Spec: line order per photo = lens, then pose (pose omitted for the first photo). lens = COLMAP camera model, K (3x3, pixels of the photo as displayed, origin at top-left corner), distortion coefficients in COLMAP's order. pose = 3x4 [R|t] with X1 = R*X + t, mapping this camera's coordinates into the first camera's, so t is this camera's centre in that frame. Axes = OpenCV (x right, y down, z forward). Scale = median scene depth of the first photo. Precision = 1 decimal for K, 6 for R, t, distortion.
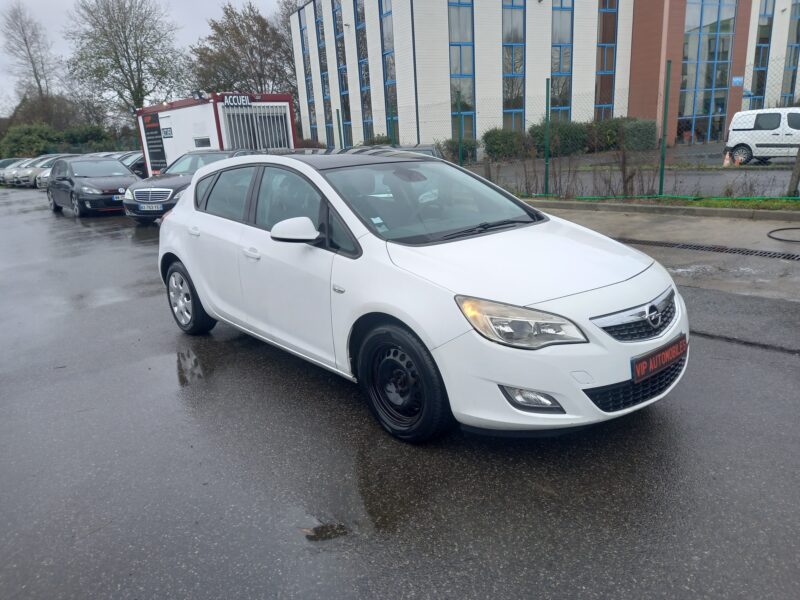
lens RADIAL K [[589.0, 0, 406.4], [0, 589.0, 302.3], [0, 0, 1]] dist [0.096326, -0.072311]
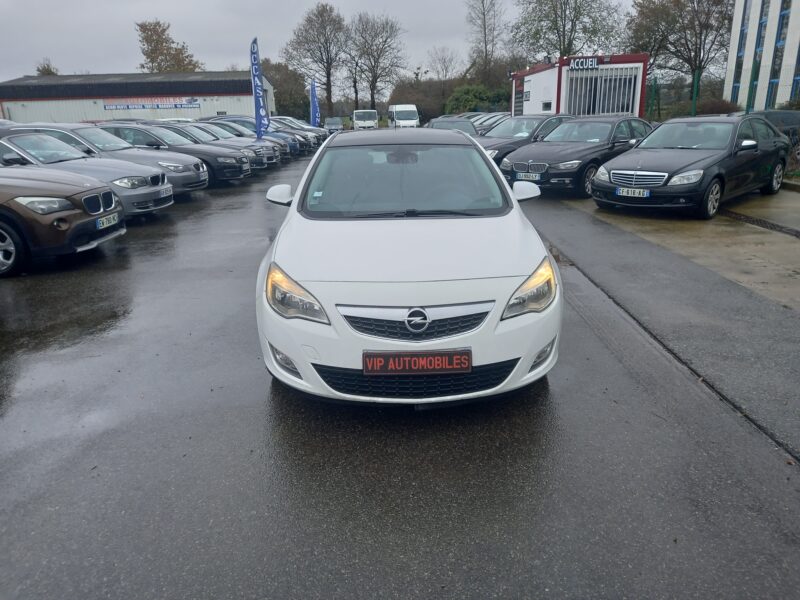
lens RADIAL K [[589.0, 0, 406.4], [0, 589.0, 302.3], [0, 0, 1]] dist [0.096326, -0.072311]
pose [[0.767426, 0.229733, -0.598565, 0.157431], [-0.190166, 0.973149, 0.129686, -0.021357], [0.612286, 0.014302, 0.790507, 0.031485]]
